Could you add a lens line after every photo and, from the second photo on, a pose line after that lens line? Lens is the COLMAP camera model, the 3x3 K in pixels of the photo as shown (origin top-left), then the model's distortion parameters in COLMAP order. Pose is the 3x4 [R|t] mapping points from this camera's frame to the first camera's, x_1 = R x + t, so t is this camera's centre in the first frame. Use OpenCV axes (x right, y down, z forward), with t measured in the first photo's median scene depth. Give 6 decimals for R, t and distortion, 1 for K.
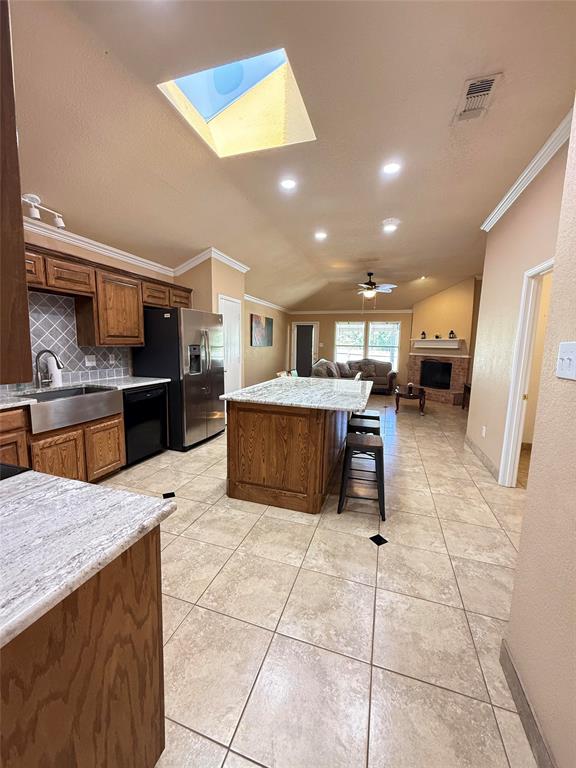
lens RADIAL K [[307.4, 0, 288.0], [0, 307.4, 384.0], [0, 0, 1]] dist [-0.002275, -0.000341]
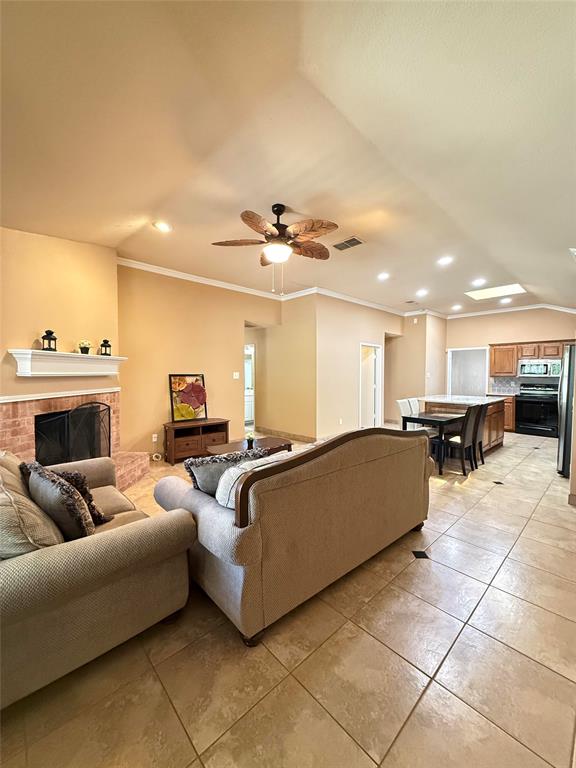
lens RADIAL K [[303.4, 0, 286.0], [0, 303.4, 382.2], [0, 0, 1]] dist [-0.001796, 0.000398]
pose [[-0.871969, -0.039001, 0.488005, 0.081739], [0.041219, 0.987433, 0.152565, -0.352954], [-0.487823, 0.153147, -0.859404, 2.683697]]
